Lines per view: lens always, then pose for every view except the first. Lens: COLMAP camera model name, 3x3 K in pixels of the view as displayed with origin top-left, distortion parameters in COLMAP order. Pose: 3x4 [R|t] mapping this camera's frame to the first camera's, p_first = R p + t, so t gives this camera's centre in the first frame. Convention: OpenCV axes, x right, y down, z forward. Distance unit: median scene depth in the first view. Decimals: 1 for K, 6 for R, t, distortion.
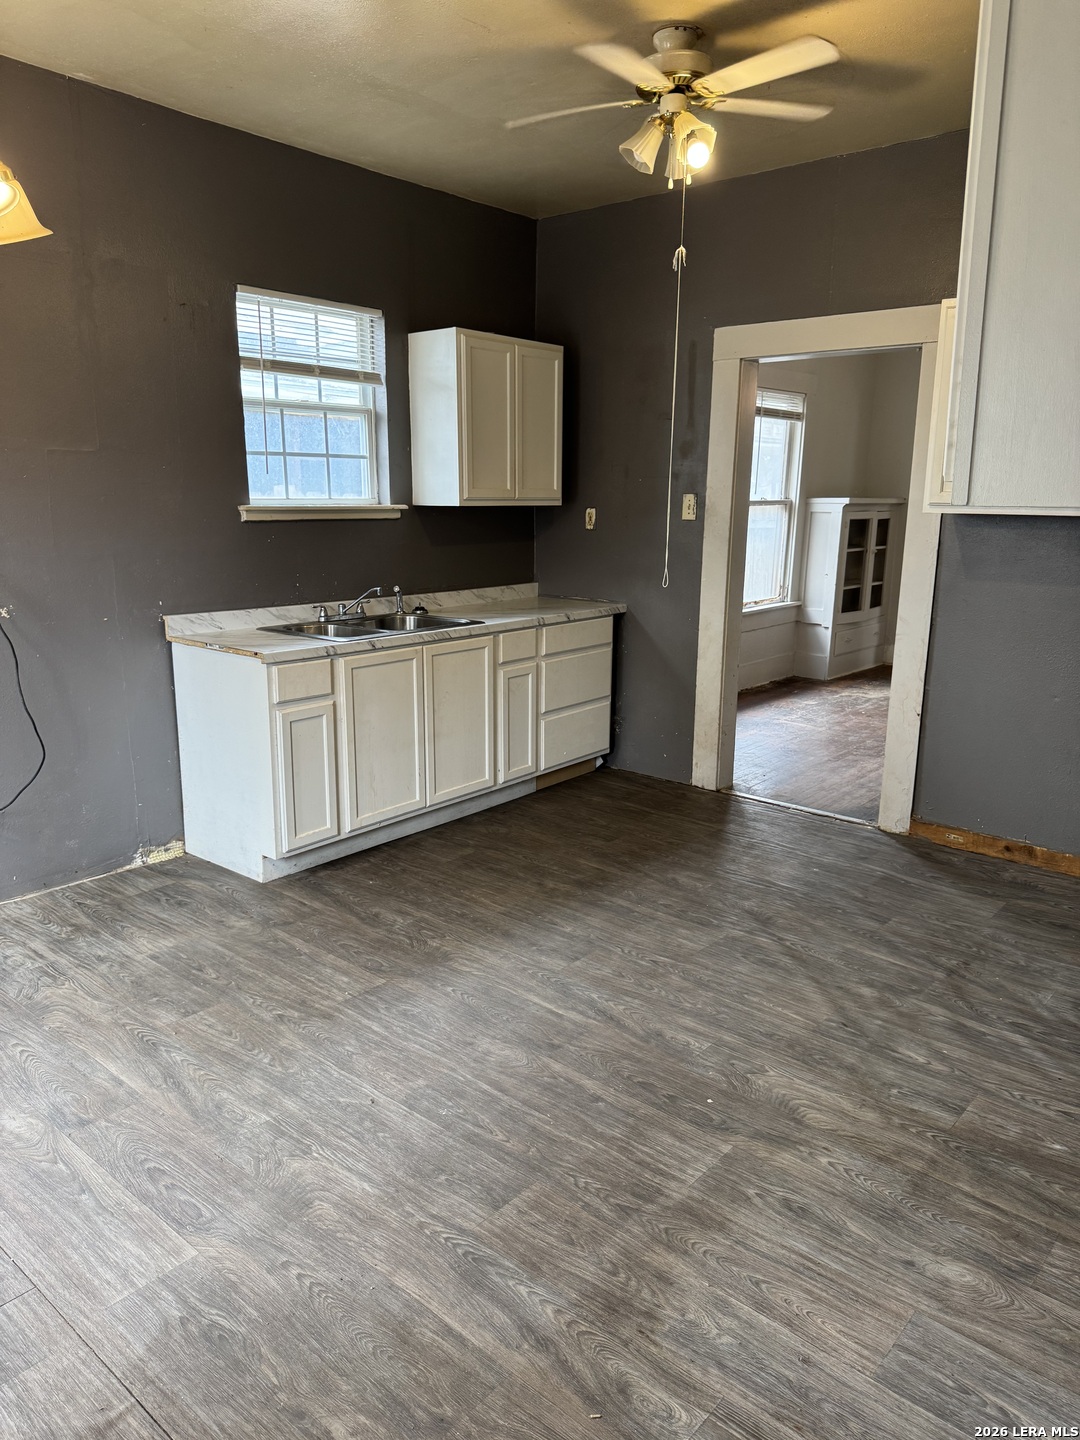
lens RADIAL K [[995.7, 0, 540.0], [0, 995.7, 720.0], [0, 0, 1]] dist [0.102158, -0.147876]
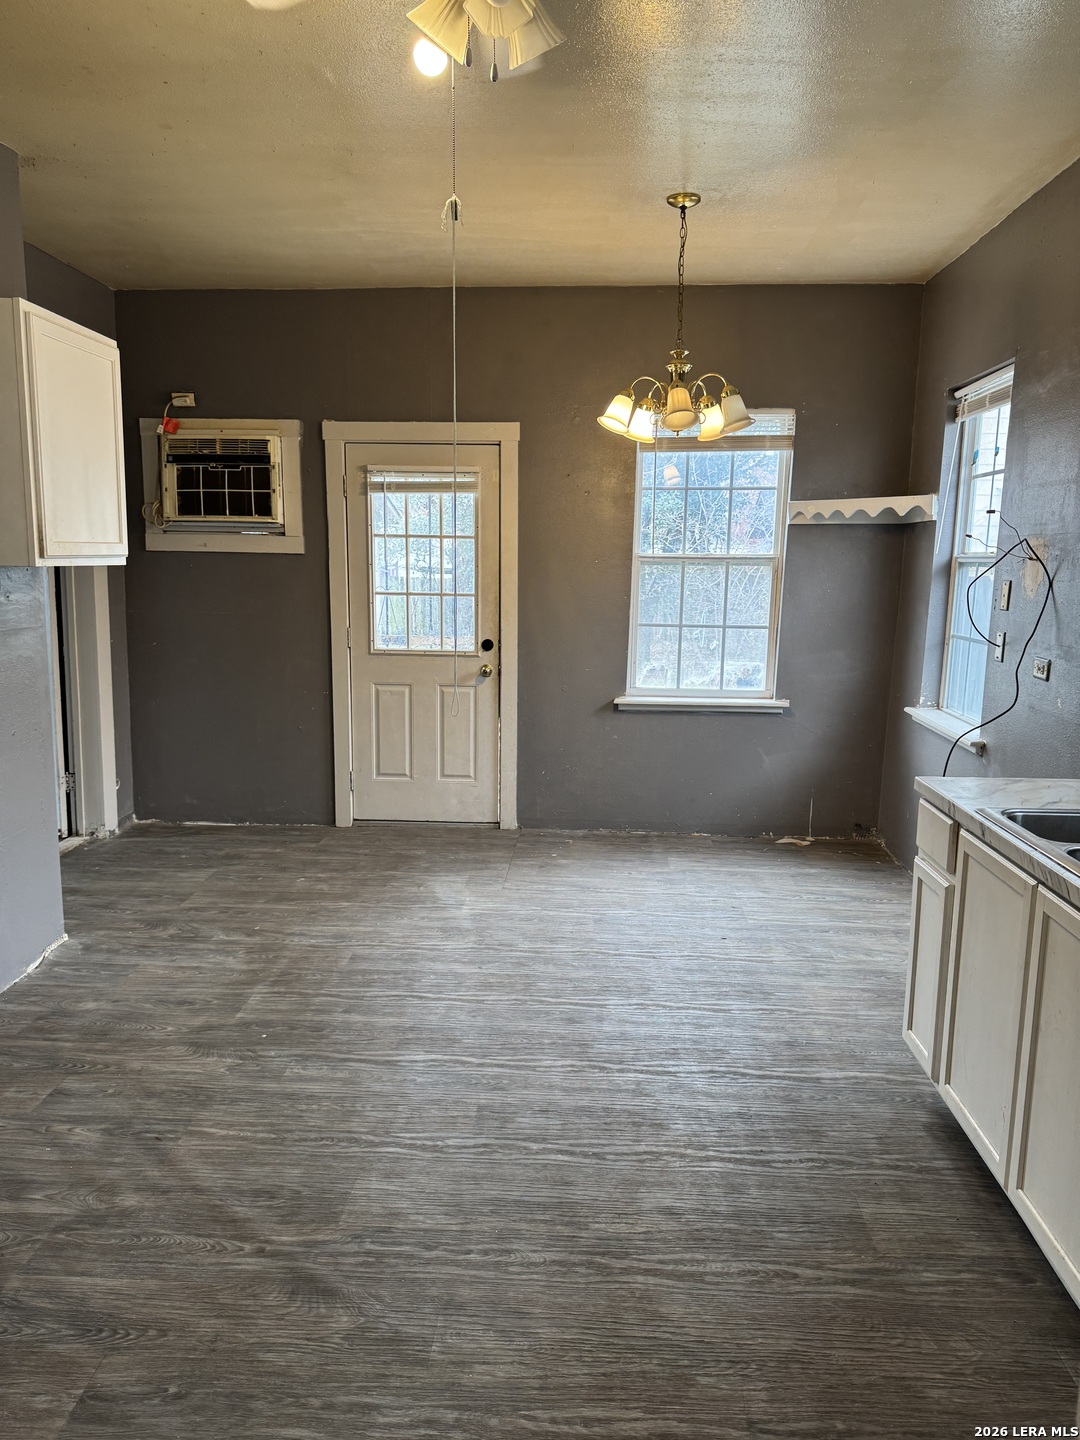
lens RADIAL K [[995.7, 0, 540.0], [0, 995.7, 720.0], [0, 0, 1]] dist [0.102158, -0.147876]
pose [[-0.790436, 0.084072, -0.606747, 0.577843], [-0.144491, 0.936993, 0.318066, -0.414896], [0.595259, 0.339081, -0.728486, 1.825965]]
